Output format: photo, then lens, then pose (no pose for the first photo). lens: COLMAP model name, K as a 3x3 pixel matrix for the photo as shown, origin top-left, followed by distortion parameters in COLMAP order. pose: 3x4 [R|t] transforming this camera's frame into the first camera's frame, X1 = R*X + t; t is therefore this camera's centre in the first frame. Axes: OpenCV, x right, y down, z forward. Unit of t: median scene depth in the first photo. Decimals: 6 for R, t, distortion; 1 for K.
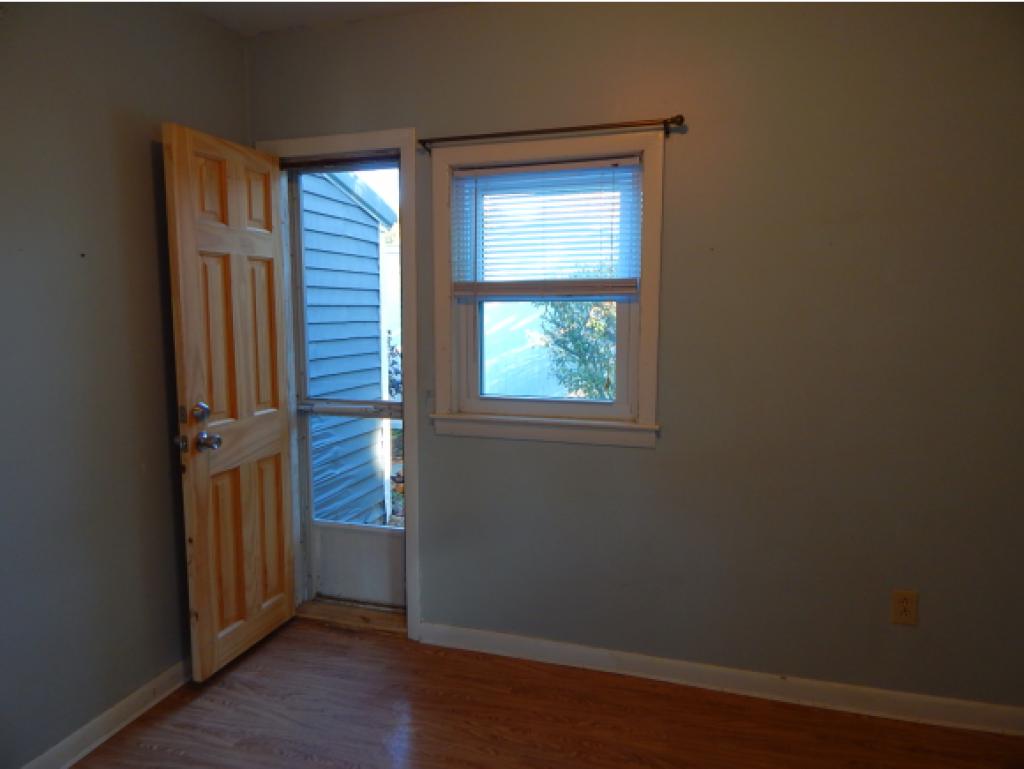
lens RADIAL K [[676.4, 0, 518.5], [0, 676.4, 389.2], [0, 0, 1]] dist [0.010223, -0.012819]
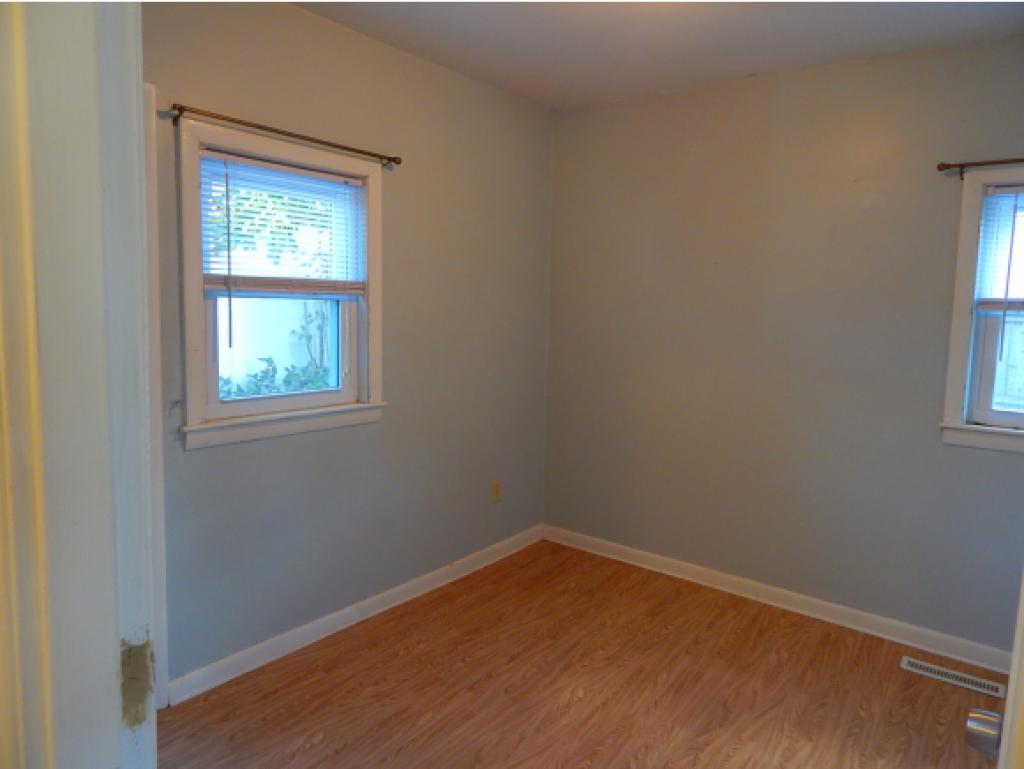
lens RADIAL K [[676.4, 0, 518.8], [0, 676.4, 386.2], [0, 0, 1]] dist [0.010223, -0.012819]
pose [[0.348242, -0.100575, 0.931994, -0.824275], [0.093743, 0.992980, 0.072129, -0.039284], [-0.932706, 0.062249, 0.355226, 0.319112]]
